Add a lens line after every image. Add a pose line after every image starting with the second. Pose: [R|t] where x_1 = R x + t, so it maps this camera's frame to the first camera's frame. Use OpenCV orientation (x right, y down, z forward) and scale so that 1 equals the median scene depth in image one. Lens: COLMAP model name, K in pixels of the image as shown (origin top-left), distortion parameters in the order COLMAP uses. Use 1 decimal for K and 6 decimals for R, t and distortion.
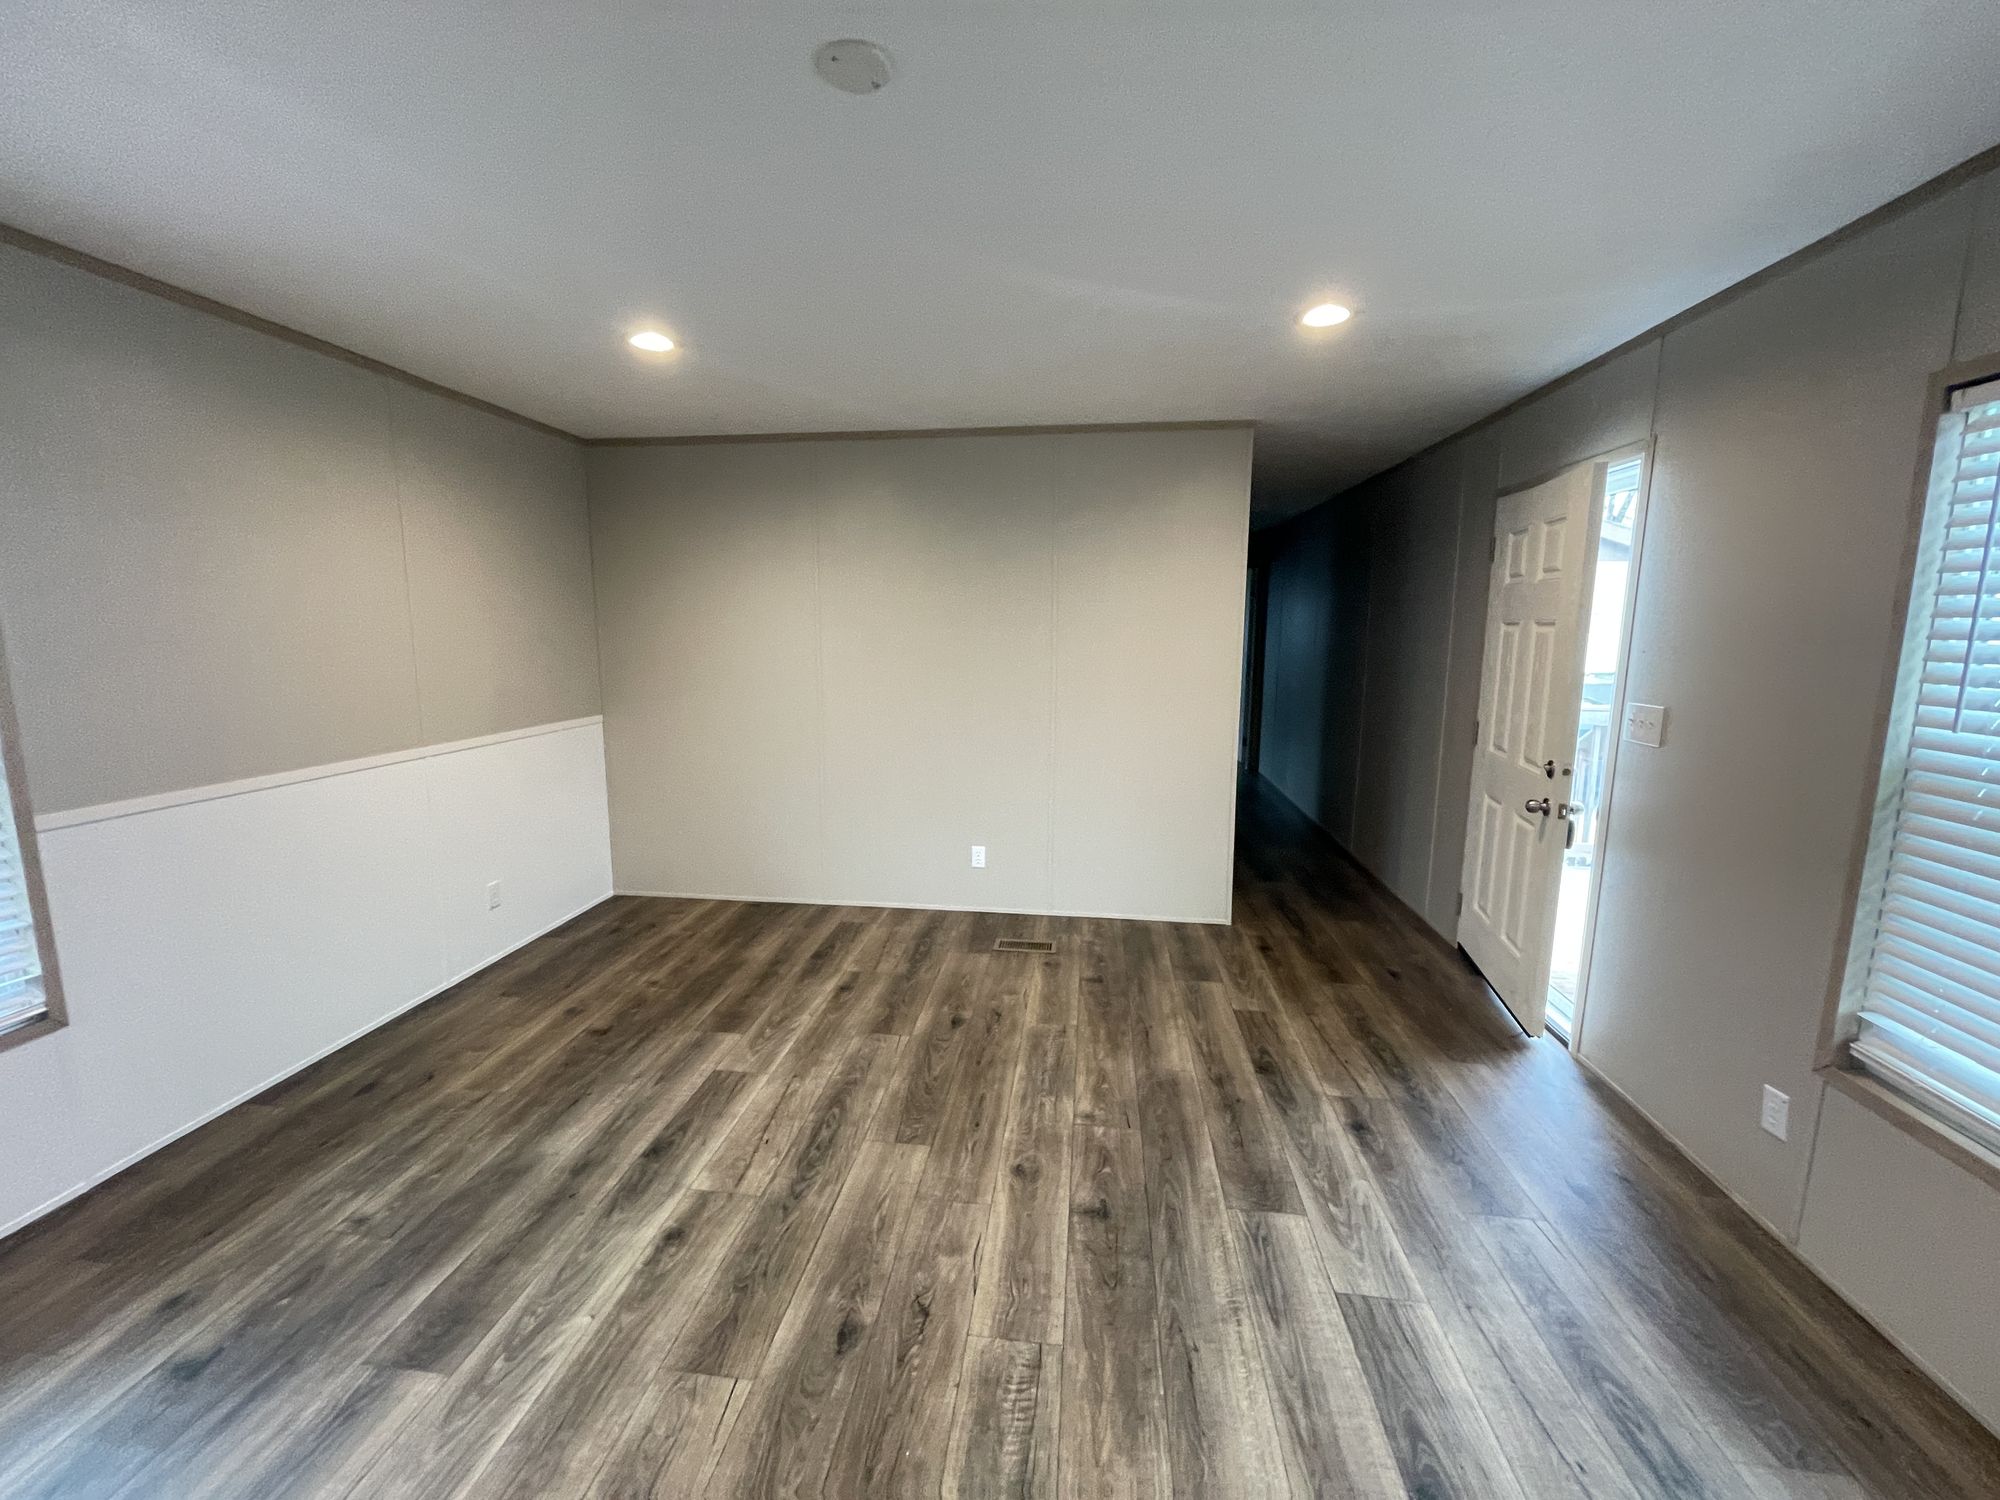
lens RADIAL K [[795.0, 0, 988.9], [0, 795.0, 746.6], [0, 0, 1]] dist [-0.007217, 0.001485]
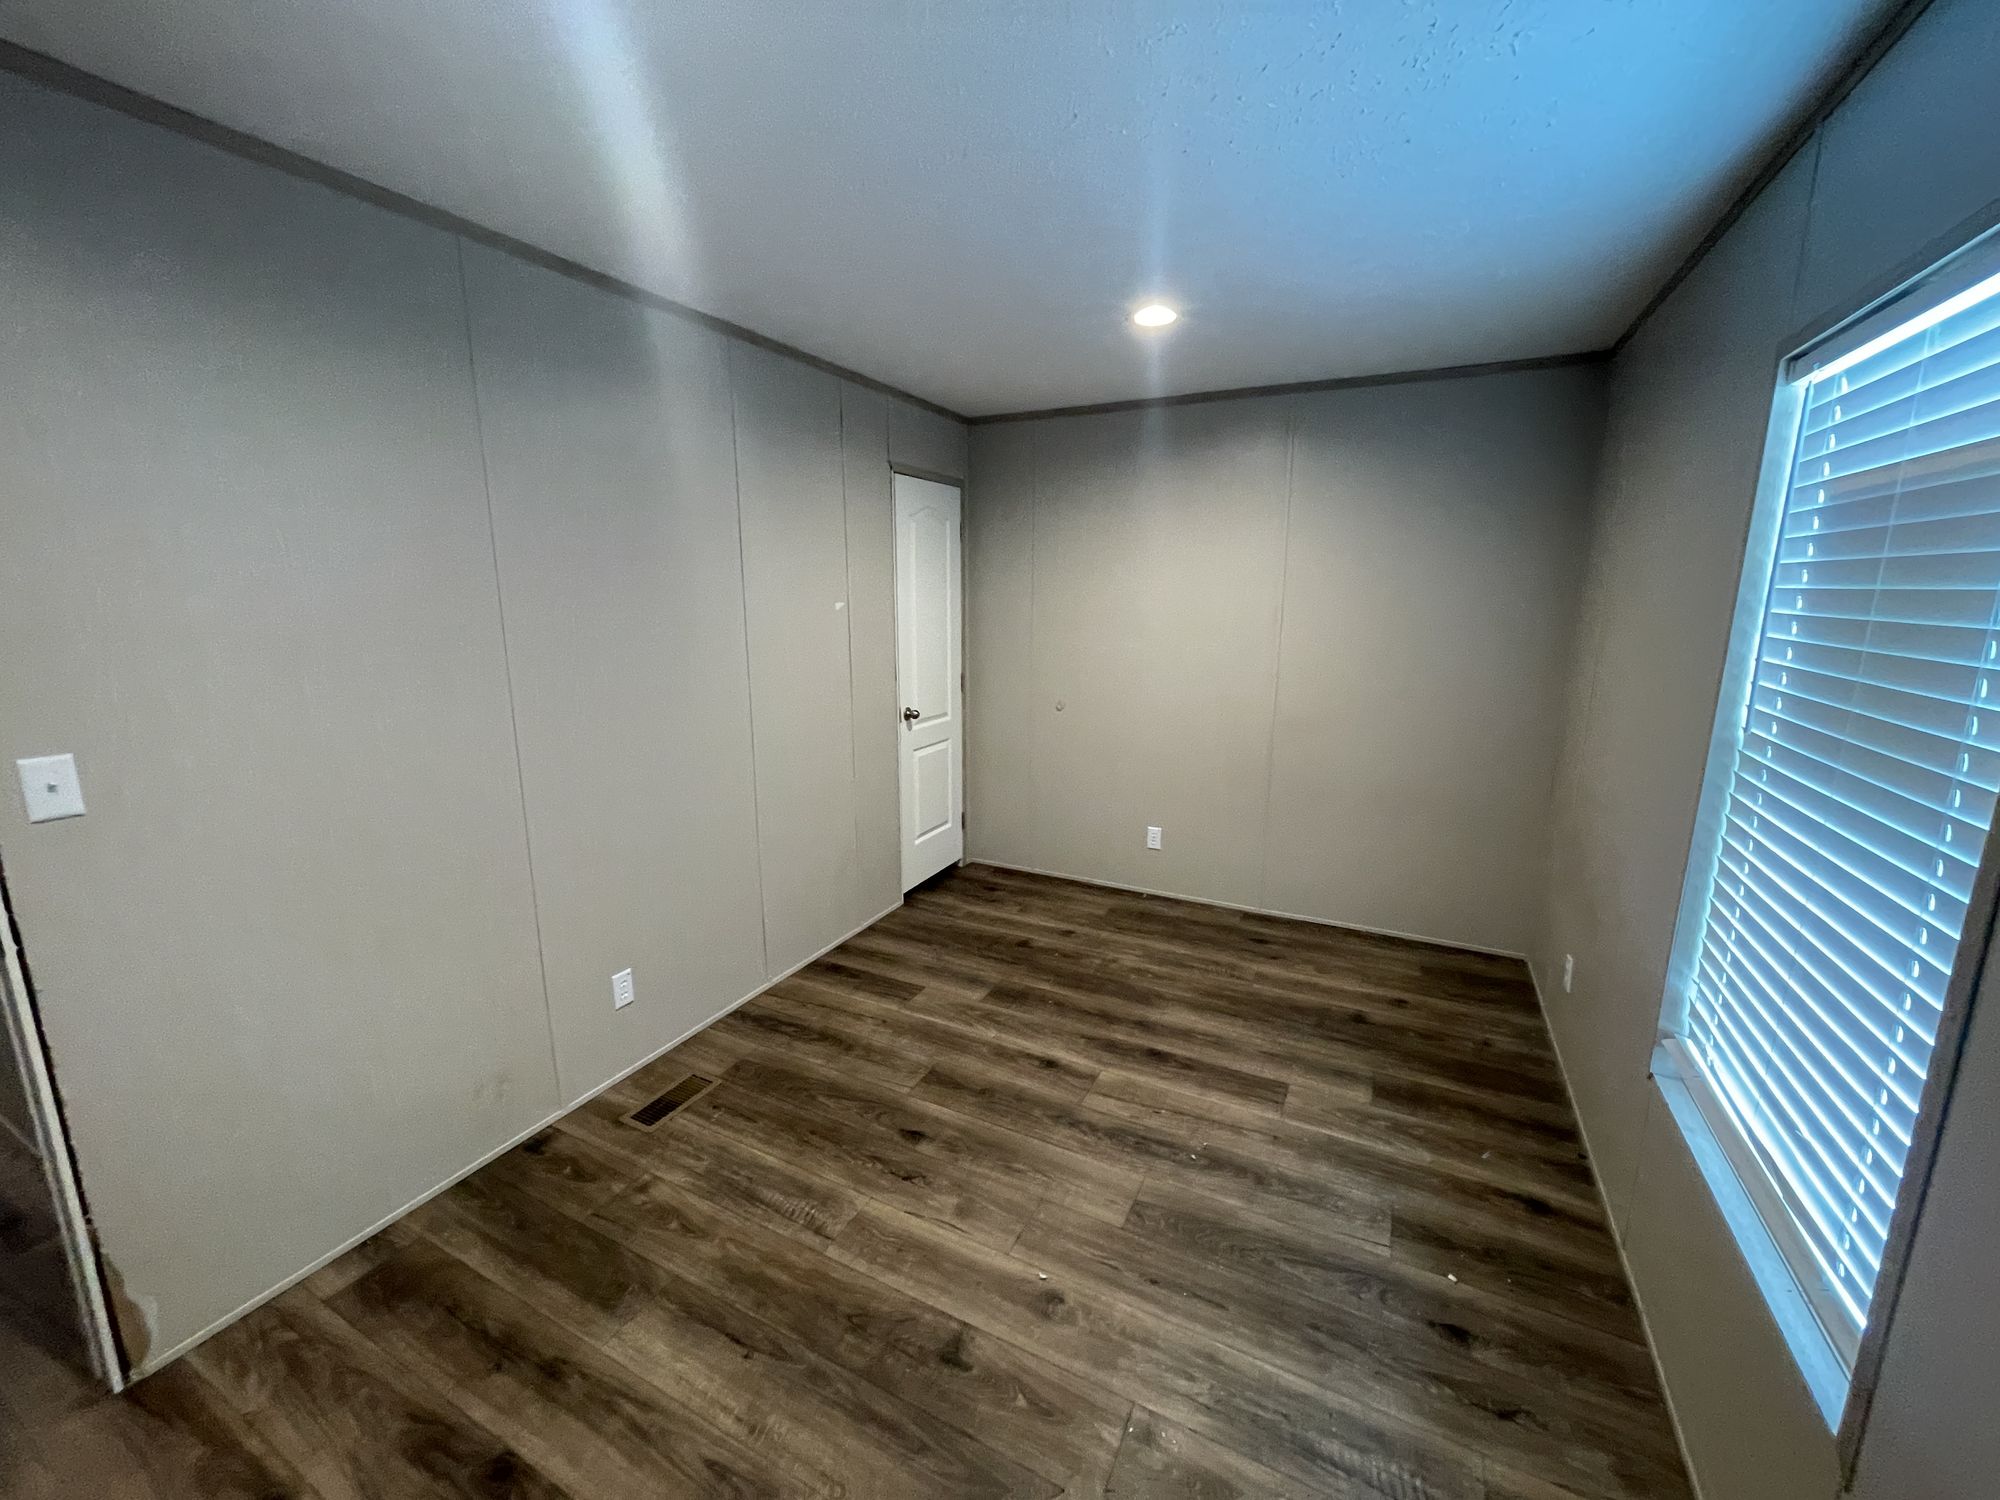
lens RADIAL K [[795.0, 0, 998.6], [0, 795.0, 760.3], [0, 0, 1]] dist [-0.007217, 0.001485]
pose [[-0.332928, 0.193613, -0.922861, 0.725238], [-0.146281, 0.956241, 0.253388, -0.192068], [0.931537, 0.219357, -0.290038, 1.111317]]
